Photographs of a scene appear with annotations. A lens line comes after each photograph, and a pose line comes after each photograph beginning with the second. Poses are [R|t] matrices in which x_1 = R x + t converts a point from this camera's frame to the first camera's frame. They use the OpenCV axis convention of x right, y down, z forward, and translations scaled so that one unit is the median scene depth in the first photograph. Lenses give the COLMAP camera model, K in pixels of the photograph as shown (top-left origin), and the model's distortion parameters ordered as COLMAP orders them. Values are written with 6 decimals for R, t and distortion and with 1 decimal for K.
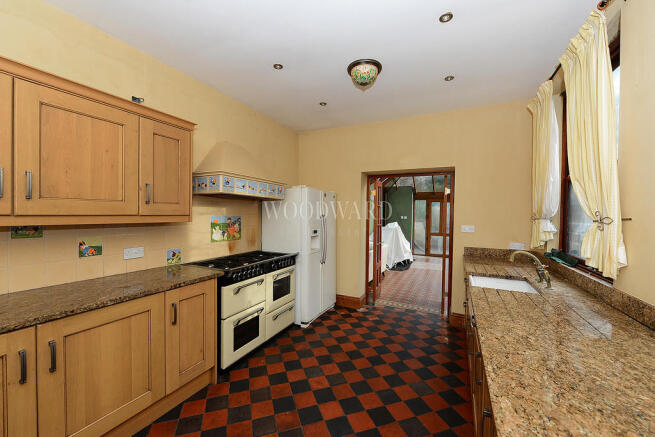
lens RADIAL K [[258.9, 0, 328.4], [0, 258.9, 216.3], [0, 0, 1]] dist [0.000197, 0.000007]
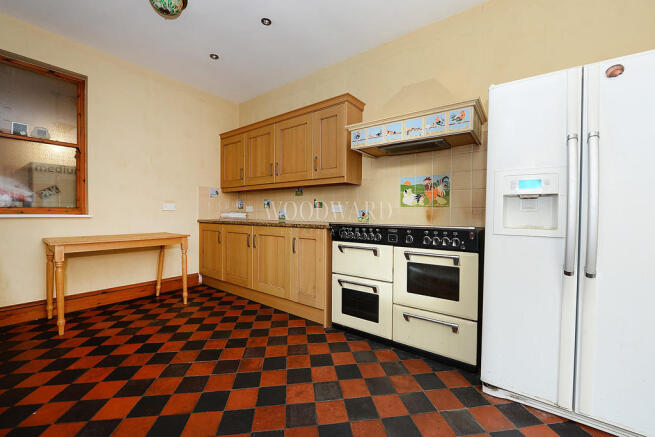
lens RADIAL K [[258.9, 0, 329.1], [0, 258.9, 217.2], [0, 0, 1]] dist [0.000197, 0.000007]
pose [[-0.178546, 0.001609, -0.983930, 0.507271], [-0.017926, 0.999827, 0.004887, 0.145512], [0.983768, 0.018511, -0.178486, 0.977548]]
